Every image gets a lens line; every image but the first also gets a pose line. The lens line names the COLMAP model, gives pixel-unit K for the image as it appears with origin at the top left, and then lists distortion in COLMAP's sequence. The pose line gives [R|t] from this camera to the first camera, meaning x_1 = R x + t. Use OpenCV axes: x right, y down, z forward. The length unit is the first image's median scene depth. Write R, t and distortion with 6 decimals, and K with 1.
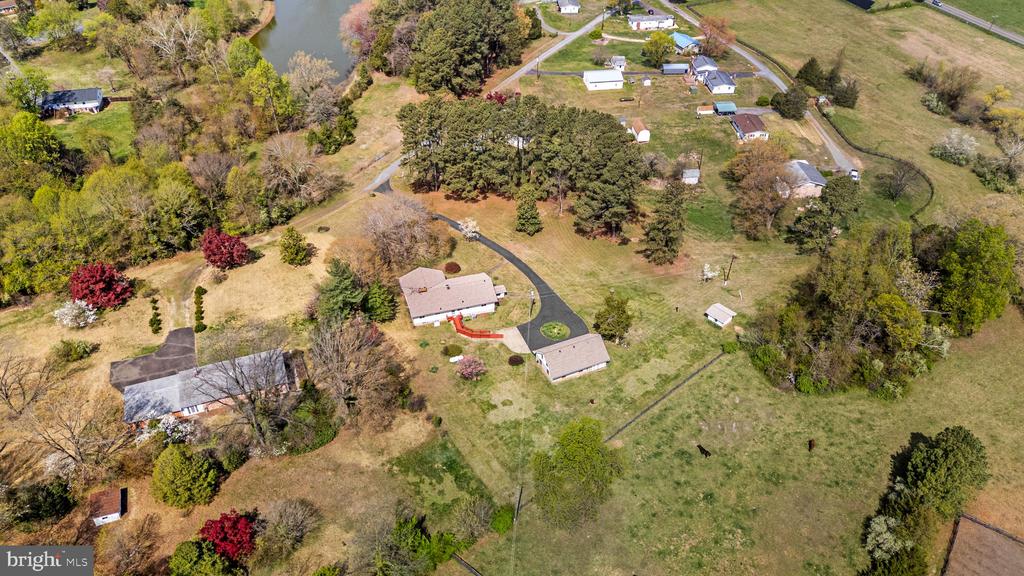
lens RADIAL K [[743.0, 0, 513.3], [0, 743.0, 290.8], [0, 0, 1]] dist [0.076886, -0.077142]
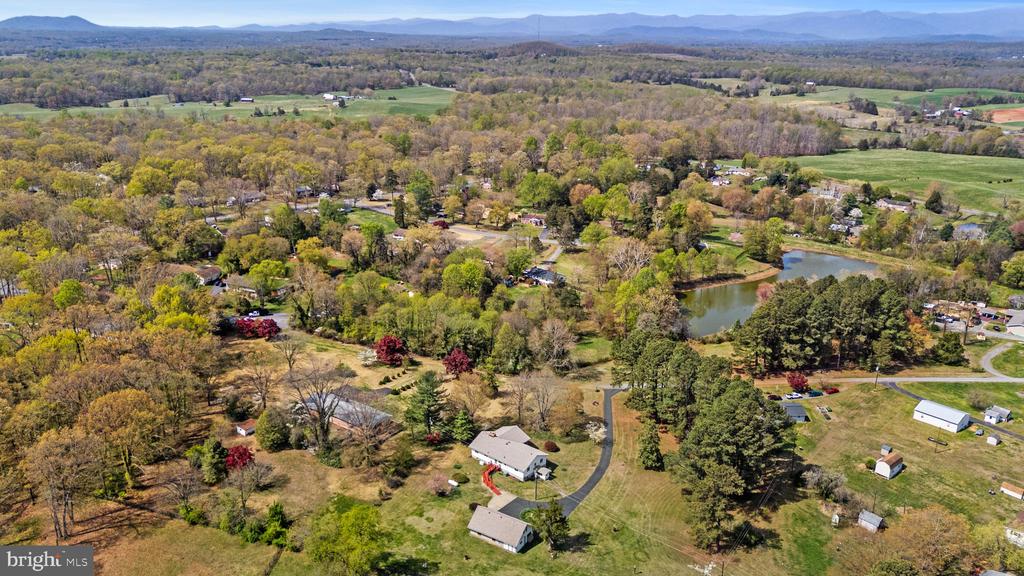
lens RADIAL K [[772.9, 0, 513.4], [0, 772.9, 289.5], [0, 0, 1]] dist [0.074164, -0.073580]
pose [[0.545405, 0.264278, -0.795418, 0.748090], [-0.528242, 0.845184, -0.081394, -0.104369], [0.650764, 0.464566, 0.600570, 0.110183]]
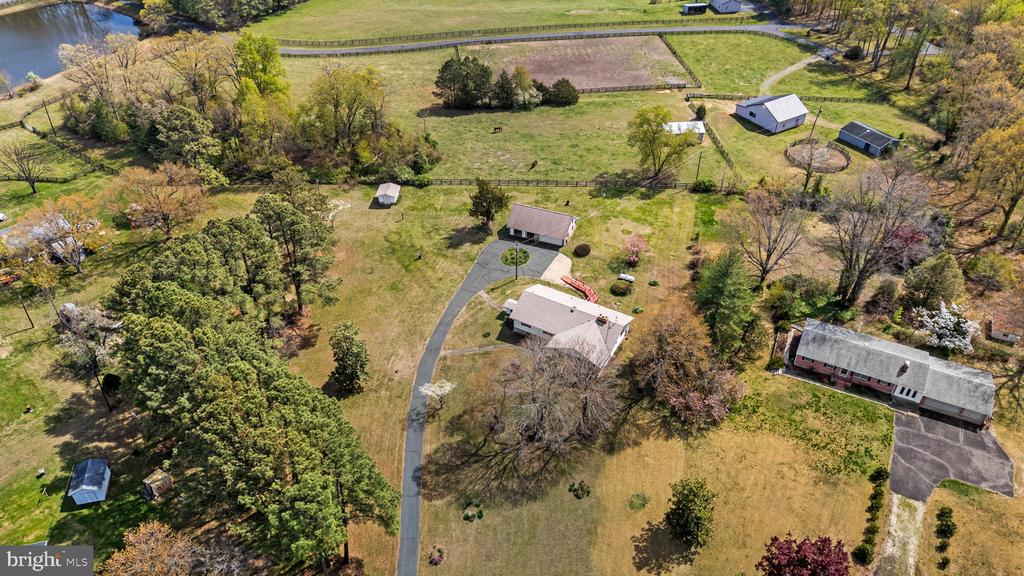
lens RADIAL K [[743.0, 0, 513.3], [0, 743.0, 290.8], [0, 0, 1]] dist [0.076886, -0.077142]
pose [[-0.679375, -0.471588, 0.562187, -0.418668], [0.445305, 0.343975, 0.826671, -0.605811], [-0.583226, 0.811965, -0.023687, 0.906338]]
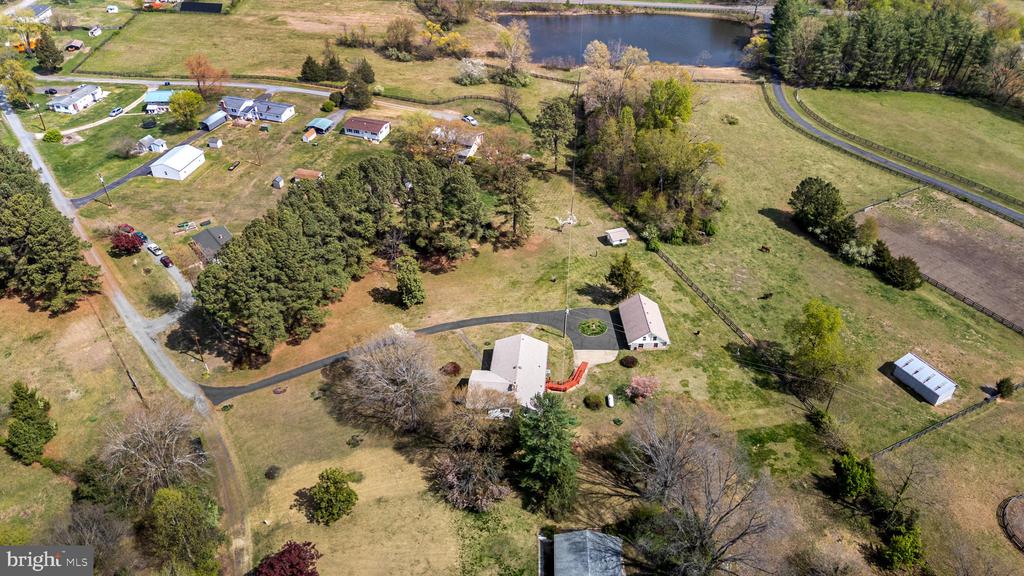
lens RADIAL K [[743.0, 0, 513.3], [0, 743.0, 290.8], [0, 0, 1]] dist [0.076886, -0.077142]
pose [[0.386627, -0.569641, 0.725279, -0.592424], [0.572592, 0.764765, 0.295420, -0.296091], [-0.722951, 0.301071, 0.621850, 0.370303]]
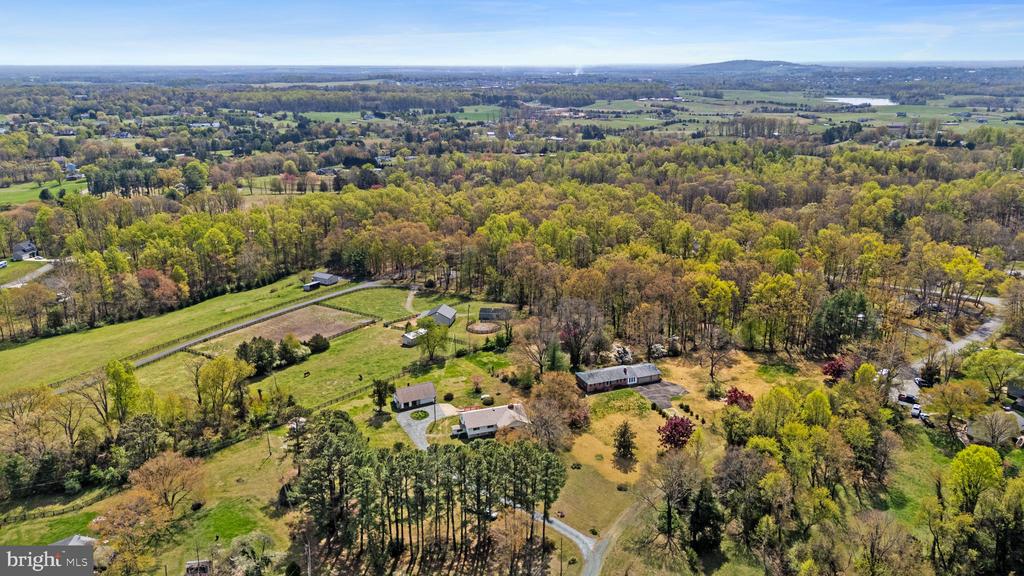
lens RADIAL K [[743.0, 0, 513.3], [0, 743.0, 290.8], [0, 0, 1]] dist [0.076886, -0.077142]
pose [[-0.999853, 0.002441, -0.016980, -0.089762], [-0.012602, 0.567060, 0.823580, -1.117814], [0.011639, 0.823673, -0.566945, 1.401769]]
